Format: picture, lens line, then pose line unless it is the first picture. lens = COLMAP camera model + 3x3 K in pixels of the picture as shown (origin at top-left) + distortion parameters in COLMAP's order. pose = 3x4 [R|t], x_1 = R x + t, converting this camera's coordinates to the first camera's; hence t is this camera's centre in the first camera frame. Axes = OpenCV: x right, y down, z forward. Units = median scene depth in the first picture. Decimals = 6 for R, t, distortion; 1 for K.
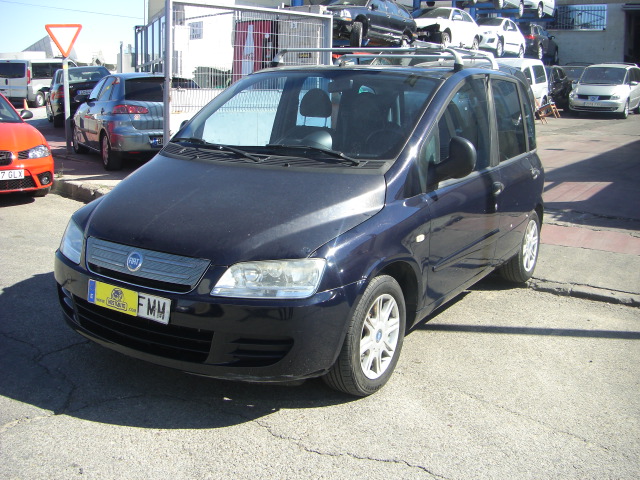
lens RADIAL K [[720.0, 0, 307.9], [0, 720.0, 226.1], [0, 0, 1]] dist [-0.129086, 0.000000]
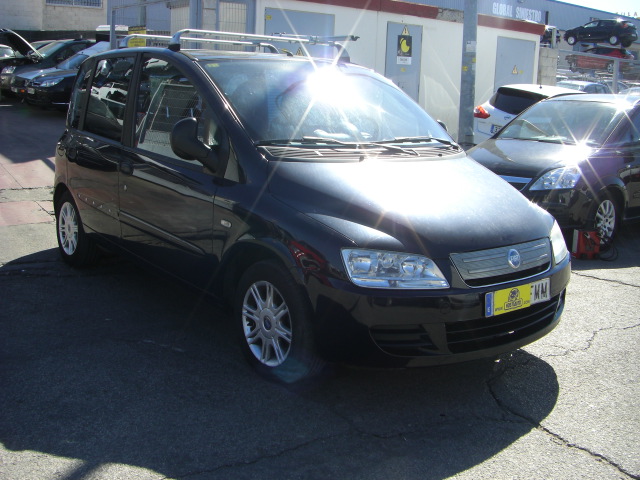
lens RADIAL K [[720.0, 0, 319.6], [0, 720.0, 238.7], [0, 0, 1]] dist [-0.129086, 0.000000]
pose [[0.295203, -0.209145, 0.932262, -1.221242], [0.143965, 0.974344, 0.172998, -0.188631], [-0.944526, 0.083144, 0.317739, 0.887658]]
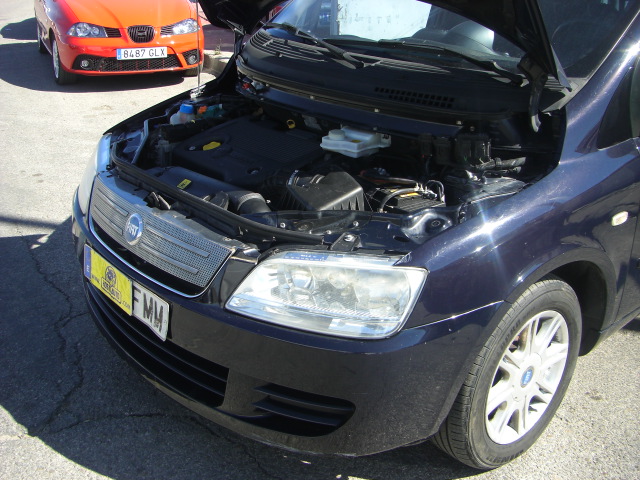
lens RADIAL K [[720.0, 0, 308.6], [0, 720.0, 214.5], [0, 0, 1]] dist [-0.129086, 0.000000]
pose [[0.957135, 0.089710, -0.275401, 0.076913], [-0.044101, 0.984877, 0.167548, -0.073538], [0.286266, -0.148221, 0.946616, 0.420365]]
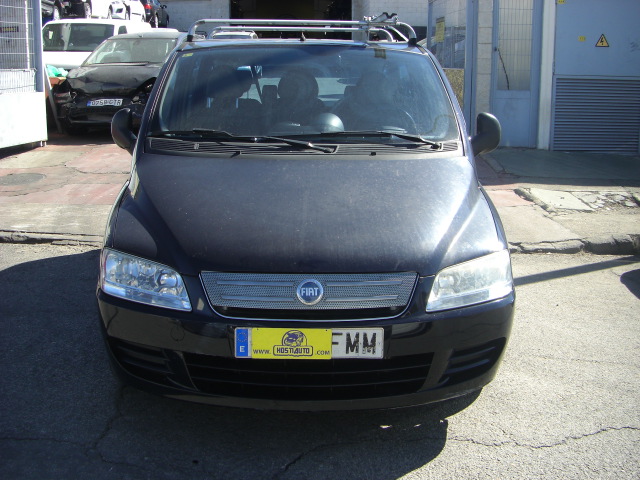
lens RADIAL K [[720.0, 0, 321.2], [0, 720.0, 238.4], [0, 0, 1]] dist [-0.129086, 0.000000]
pose [[0.813995, -0.146022, 0.562219, -0.632889], [0.113750, 0.989219, 0.092235, -0.075541], [-0.569626, -0.011126, 0.821829, 0.328627]]
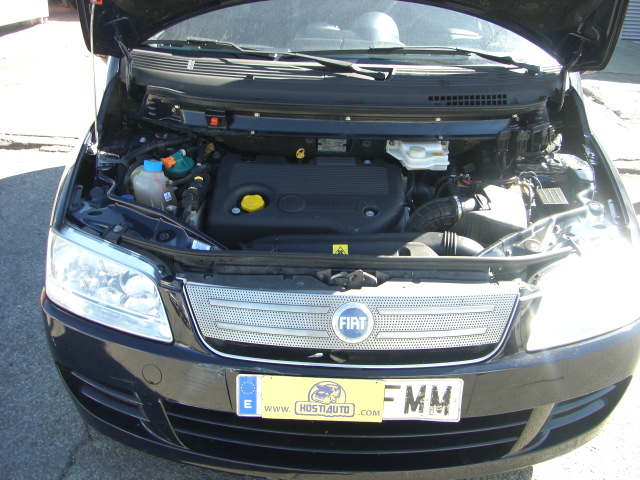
lens RADIAL K [[720.0, 0, 315.5], [0, 720.0, 228.4], [0, 0, 1]] dist [-0.129086, 0.000000]
pose [[0.841721, -0.214709, 0.495385, -0.476739], [0.096517, 0.962585, 0.253209, -0.138405], [-0.531216, -0.165319, 0.830951, 0.572125]]
